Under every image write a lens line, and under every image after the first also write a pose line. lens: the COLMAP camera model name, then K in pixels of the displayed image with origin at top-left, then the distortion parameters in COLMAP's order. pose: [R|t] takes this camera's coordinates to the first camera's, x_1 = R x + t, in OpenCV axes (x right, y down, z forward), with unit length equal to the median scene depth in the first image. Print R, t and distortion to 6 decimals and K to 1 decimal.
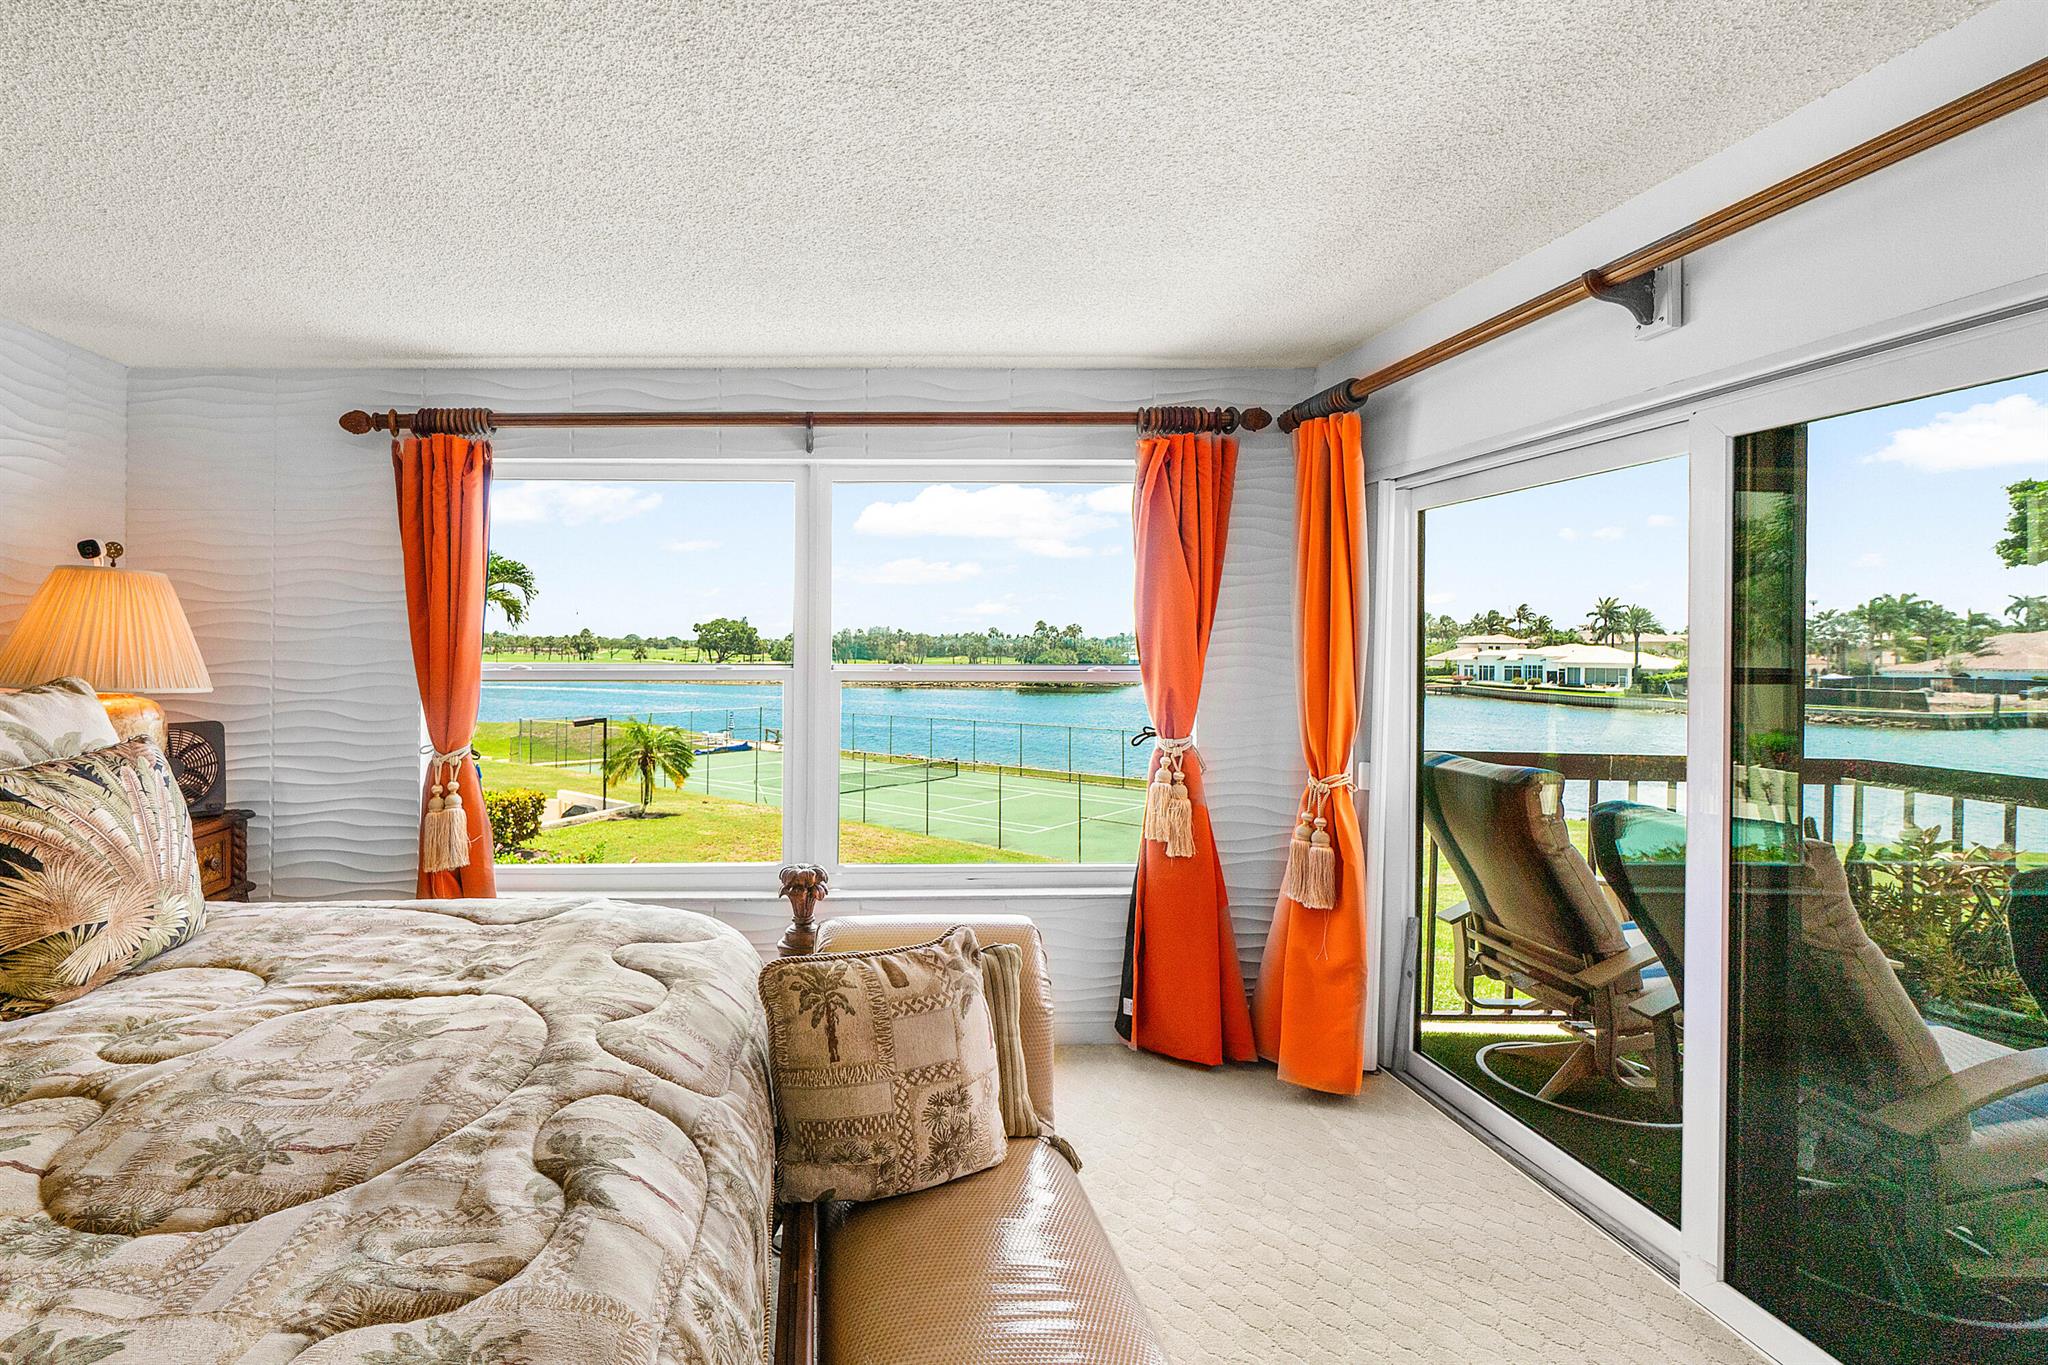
lens RADIAL K [[980.9, 0, 822.3], [0, 980.9, 651.1], [0, 0, 1]] dist [-0.004334, 0.000057]
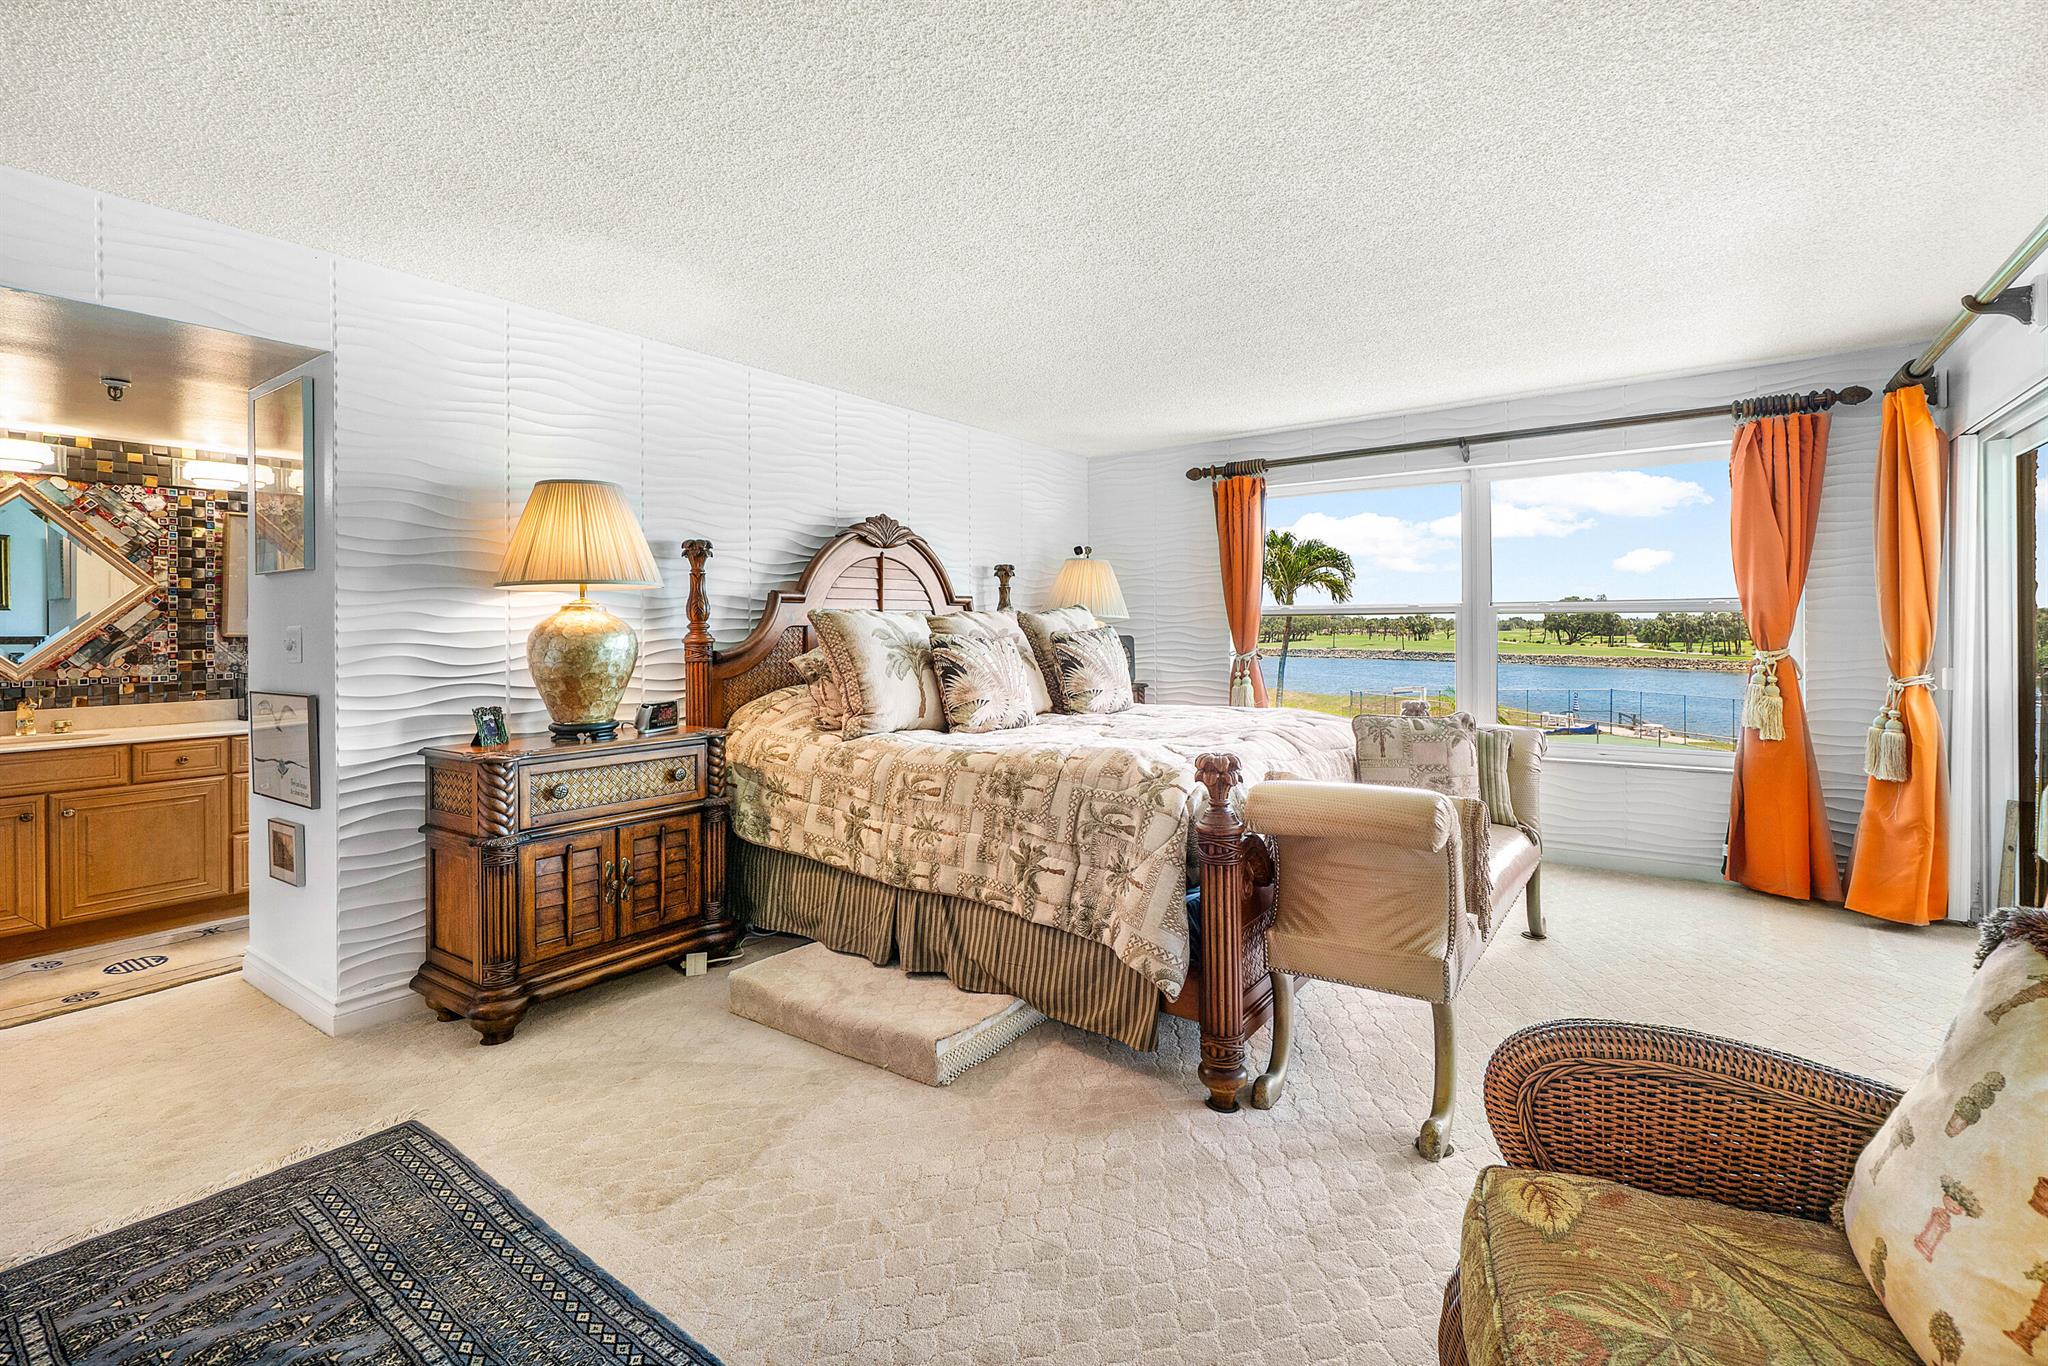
lens RADIAL K [[915.0, 0, 1037.7], [0, 915.0, 561.2], [0, 0, 1]] dist [0.009987, 0.000054]
pose [[0.806316, -0.047647, -0.589563, 0.295767], [0.001542, 0.996916, -0.078459, 0.063700], [0.591483, 0.062353, 0.803903, -0.550585]]
